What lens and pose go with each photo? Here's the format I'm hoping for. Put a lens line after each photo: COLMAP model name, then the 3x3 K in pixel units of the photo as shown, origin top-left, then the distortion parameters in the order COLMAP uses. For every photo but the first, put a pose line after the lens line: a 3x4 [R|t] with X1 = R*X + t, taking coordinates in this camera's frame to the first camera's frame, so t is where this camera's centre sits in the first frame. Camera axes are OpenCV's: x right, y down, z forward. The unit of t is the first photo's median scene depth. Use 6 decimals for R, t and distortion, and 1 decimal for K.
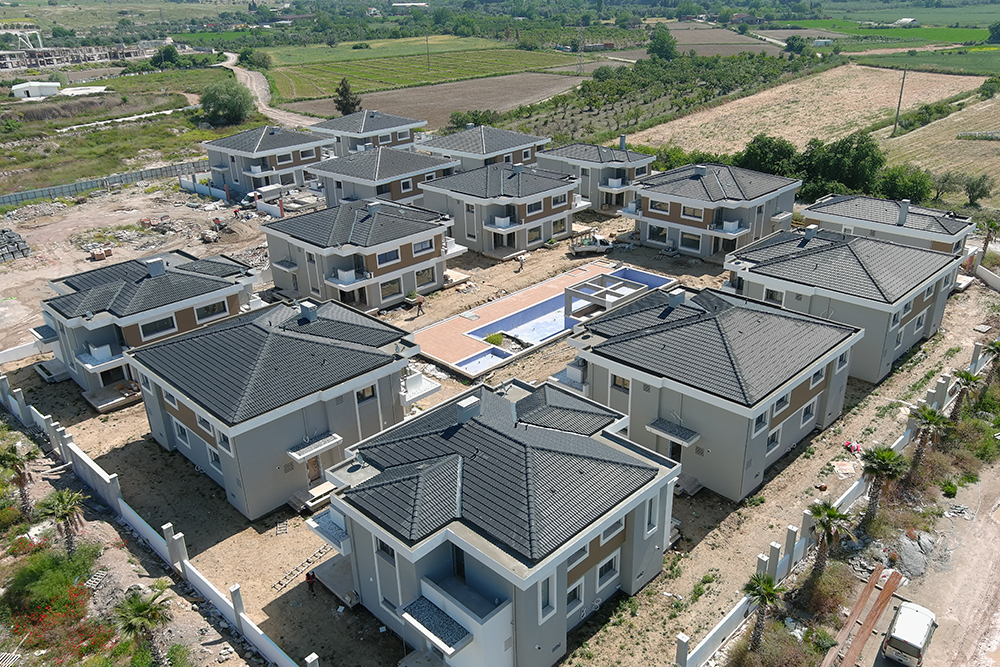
lens RADIAL K [[780.4, 0, 503.4], [0, 780.4, 335.7], [0, 0, 1]] dist [0.018957, -0.015984]
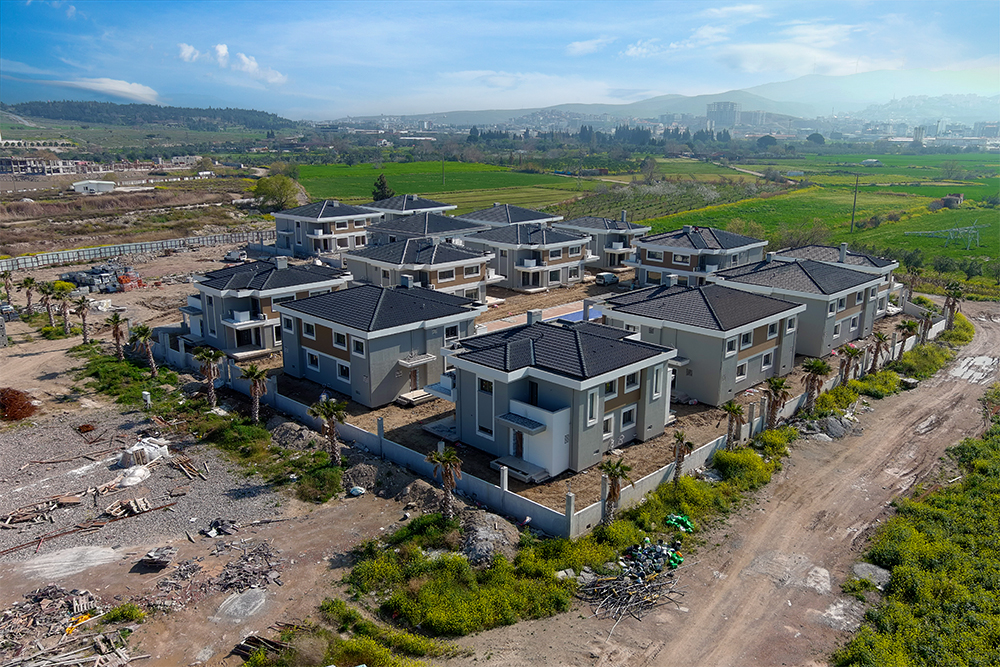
lens RADIAL K [[780.4, 0, 499.2], [0, 780.4, 335.3], [0, 0, 1]] dist [0.018957, -0.015984]
pose [[0.999511, 0.030369, 0.007409, -0.056033], [-0.028772, 0.986411, -0.161756, 0.171639], [-0.012221, 0.161463, 0.986803, -0.214622]]
